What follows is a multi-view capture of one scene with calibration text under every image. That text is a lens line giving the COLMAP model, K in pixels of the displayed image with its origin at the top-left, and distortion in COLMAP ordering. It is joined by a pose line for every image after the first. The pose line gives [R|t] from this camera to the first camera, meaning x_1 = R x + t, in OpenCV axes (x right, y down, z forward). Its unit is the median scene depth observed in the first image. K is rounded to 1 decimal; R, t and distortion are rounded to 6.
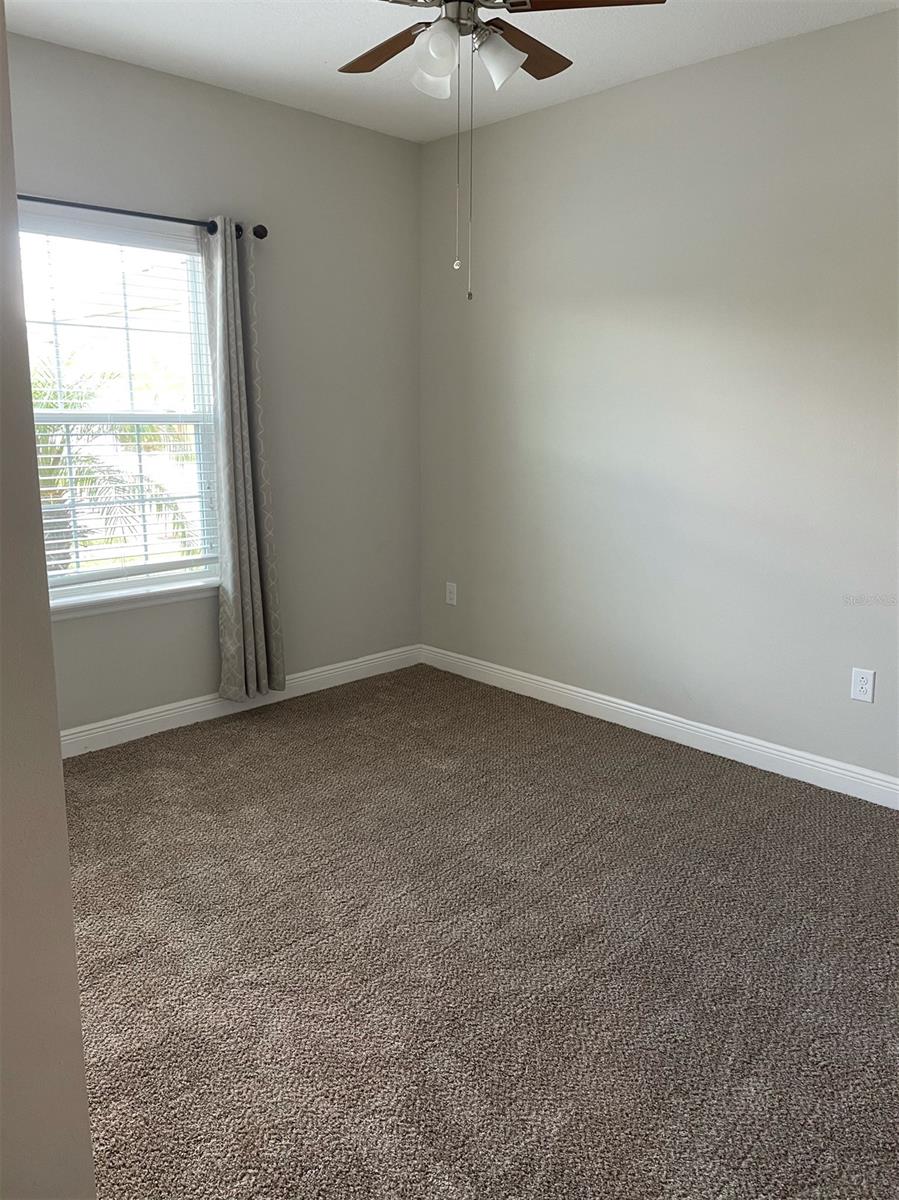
lens RADIAL K [[907.8, 0, 453.3], [0, 907.8, 595.8], [0, 0, 1]] dist [0.071190, -0.091160]
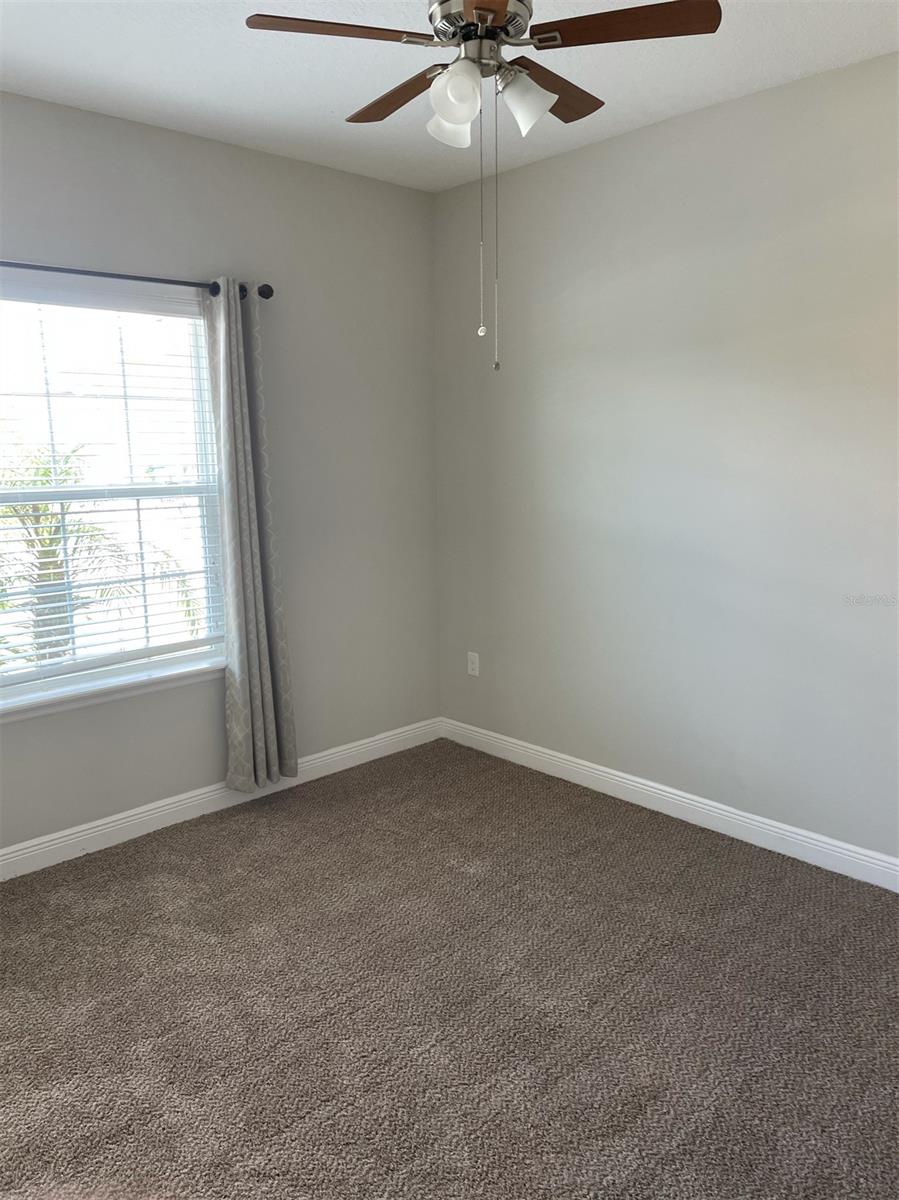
lens RADIAL K [[907.8, 0, 440.6], [0, 907.8, 604.0], [0, 0, 1]] dist [0.071190, -0.091160]
pose [[0.999425, -0.017572, -0.029008, -0.011749], [0.016669, 0.999378, -0.031072, -0.055345], [0.029536, 0.030571, 0.999096, 0.095645]]
